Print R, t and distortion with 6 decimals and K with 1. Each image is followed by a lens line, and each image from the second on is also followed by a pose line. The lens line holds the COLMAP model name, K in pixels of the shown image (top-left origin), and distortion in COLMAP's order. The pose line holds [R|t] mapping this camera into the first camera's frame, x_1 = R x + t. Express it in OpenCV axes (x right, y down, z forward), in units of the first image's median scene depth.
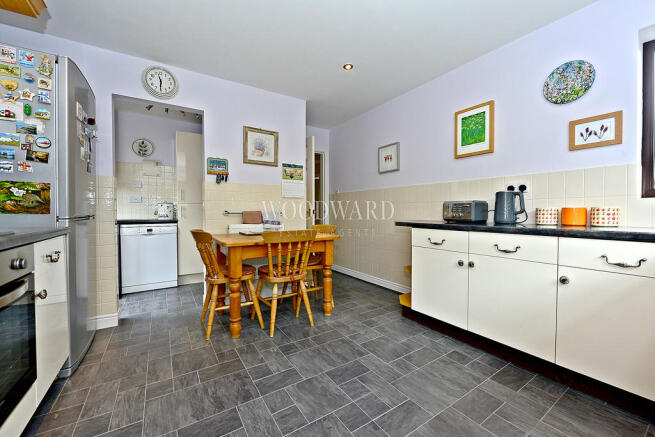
lens RADIAL K [[259.8, 0, 327.3], [0, 259.8, 215.1], [0, 0, 1]] dist [0.000382, -0.000196]
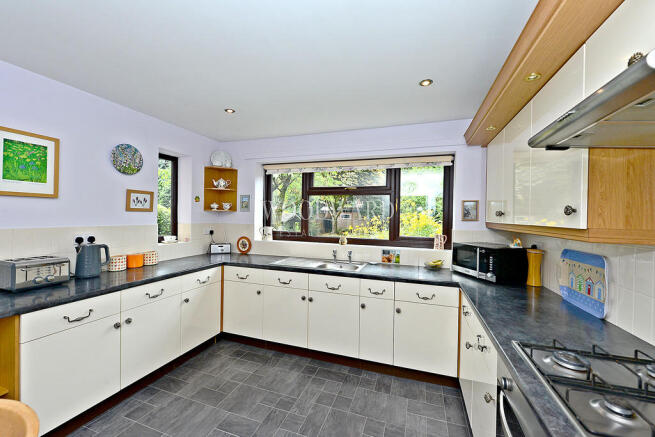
lens RADIAL K [[259.8, 0, 327.6], [0, 259.8, 217.2], [0, 0, 1]] dist [0.000382, -0.000196]
pose [[-0.610152, -0.010691, 0.792212, -0.742210], [-0.002885, 0.999932, 0.011273, -0.236257], [-0.792279, 0.004593, -0.610141, 1.006678]]
